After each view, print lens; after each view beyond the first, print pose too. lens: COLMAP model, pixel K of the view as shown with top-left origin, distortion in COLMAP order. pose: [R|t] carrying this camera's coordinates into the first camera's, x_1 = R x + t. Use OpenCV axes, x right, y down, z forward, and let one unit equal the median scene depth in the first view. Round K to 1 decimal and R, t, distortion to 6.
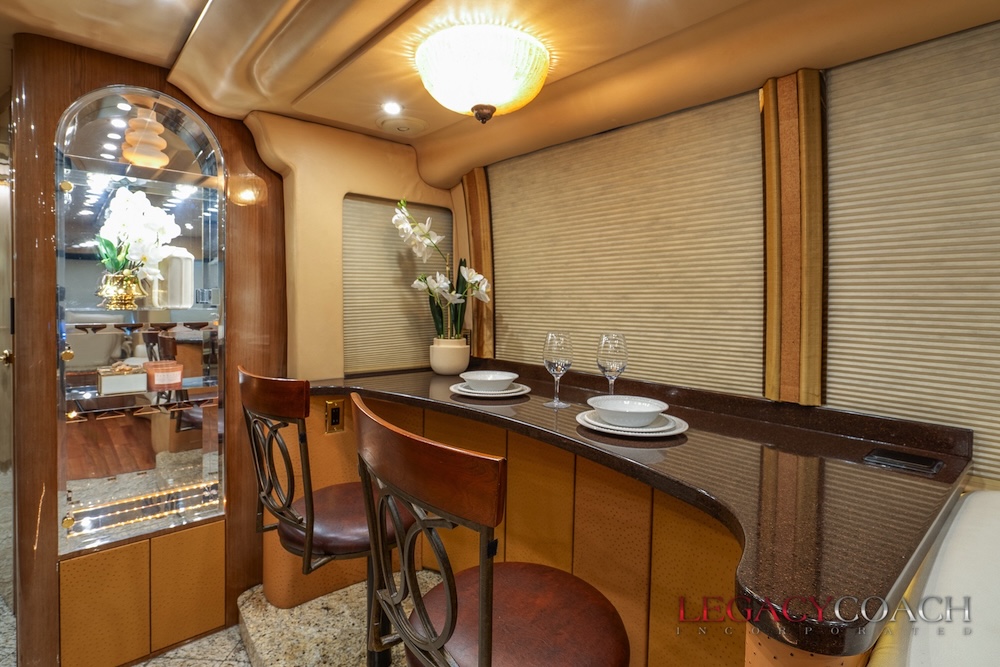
lens RADIAL K [[503.8, 0, 498.1], [0, 503.8, 312.8], [0, 0, 1]] dist [-0.004569, 0.001341]
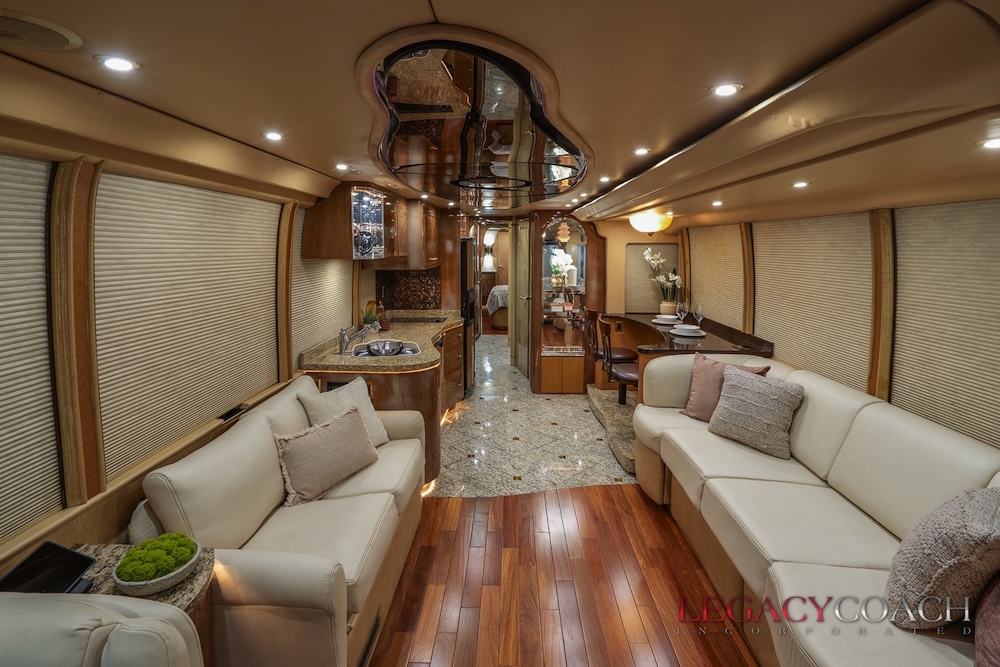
lens RADIAL K [[472.0, 0, 498.6], [0, 472.0, 271.6], [0, 0, 1]] dist [-0.001043, 0.000168]
pose [[0.731583, 0.027735, -0.681188, 0.965381], [-0.015166, 0.999587, 0.024411, -0.154448], [0.681584, -0.007528, 0.731702, -1.365627]]
